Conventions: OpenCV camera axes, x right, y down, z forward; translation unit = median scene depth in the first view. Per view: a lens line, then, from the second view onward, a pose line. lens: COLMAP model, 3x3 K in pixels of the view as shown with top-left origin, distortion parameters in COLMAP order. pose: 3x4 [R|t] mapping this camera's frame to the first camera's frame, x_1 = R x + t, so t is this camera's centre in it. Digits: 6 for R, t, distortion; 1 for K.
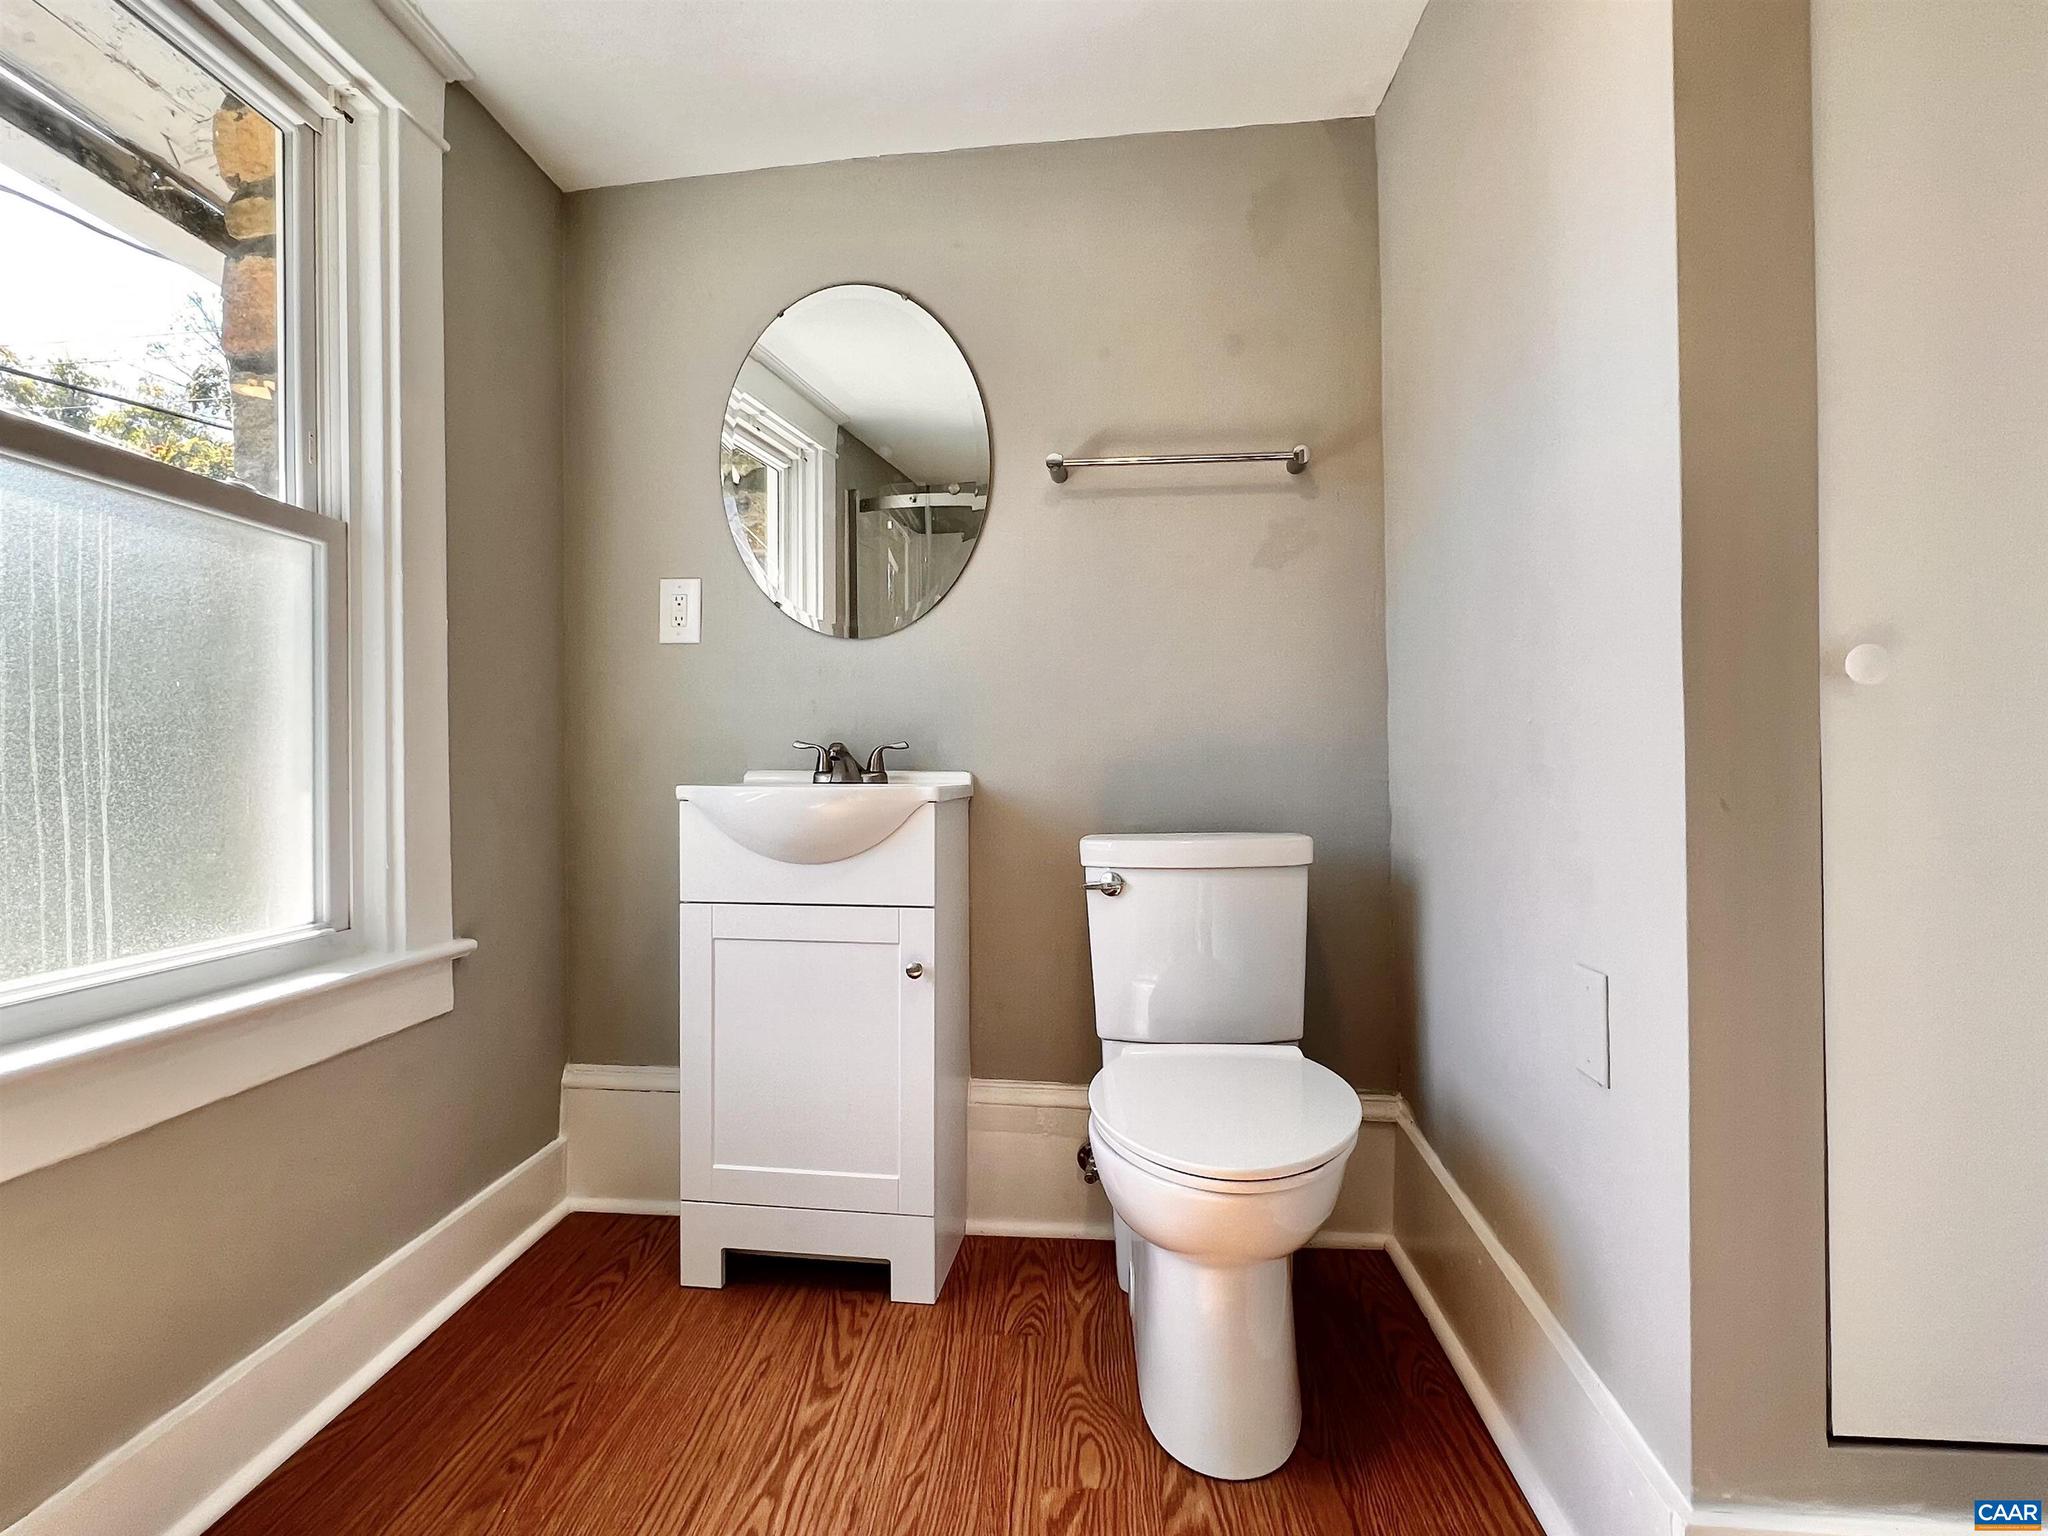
lens RADIAL K [[1059.8, 0, 1023.8], [0, 1059.8, 765.0], [0, 0, 1]] dist [-0.005763, 0.001860]
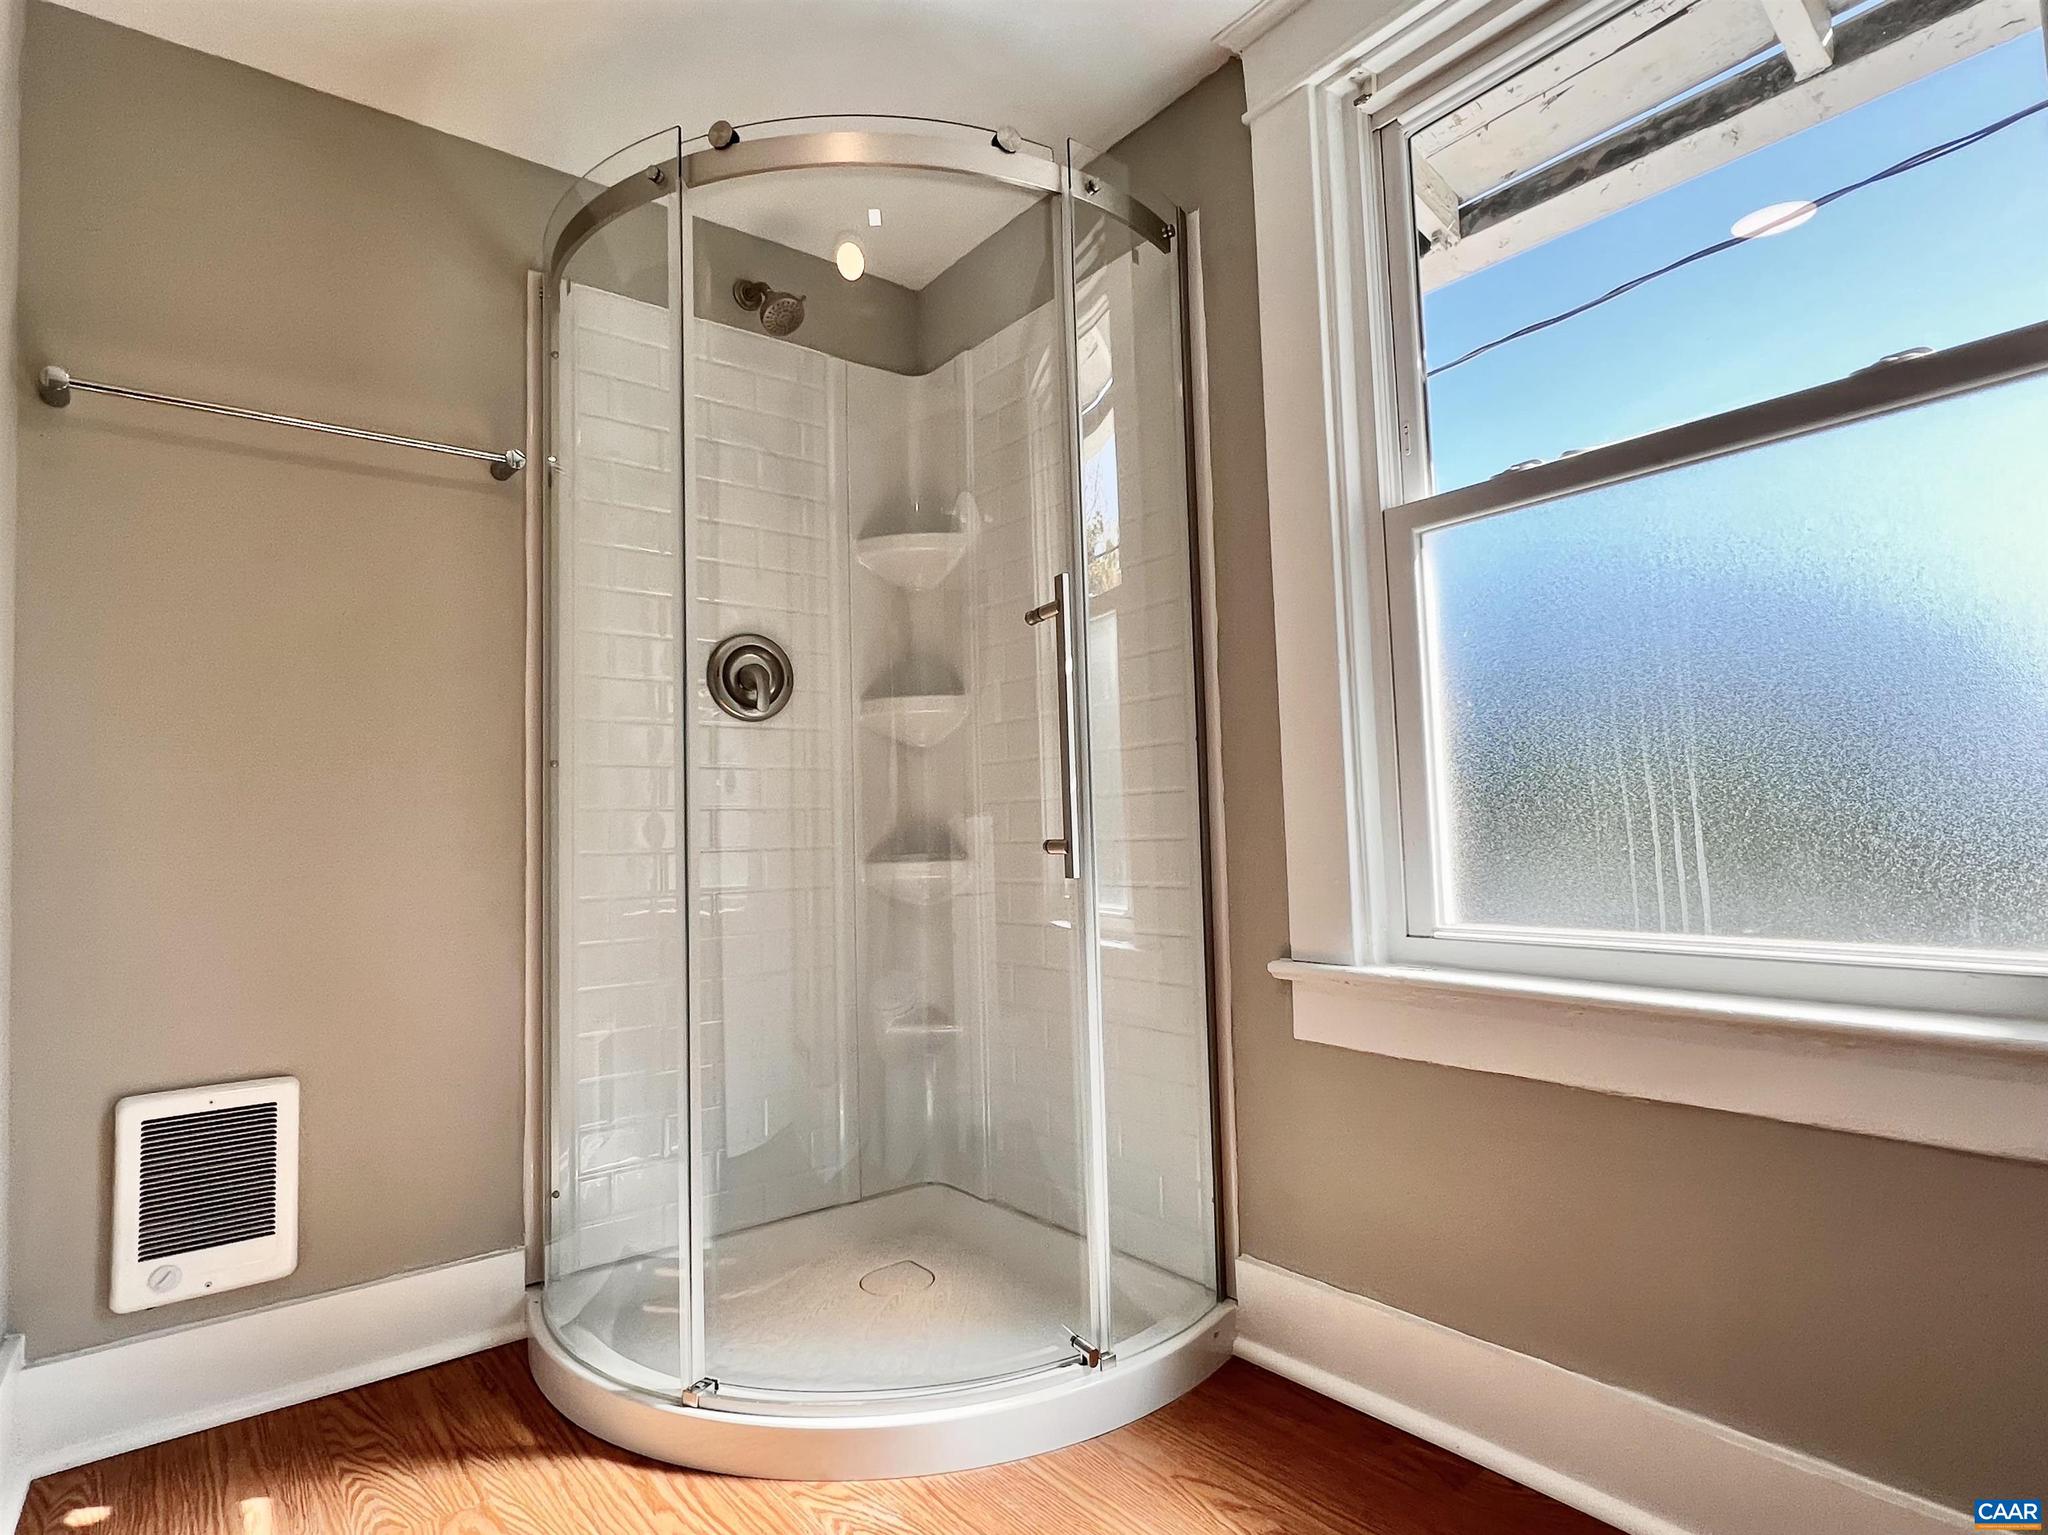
lens RADIAL K [[1059.8, 0, 1023.7], [0, 1059.8, 765.4], [0, 0, 1]] dist [-0.005763, 0.001860]
pose [[-0.739918, -0.022415, -0.672323, 0.295821], [0.030325, 0.997317, -0.066624, 0.075404], [0.672013, -0.069685, -0.737253, 1.352939]]
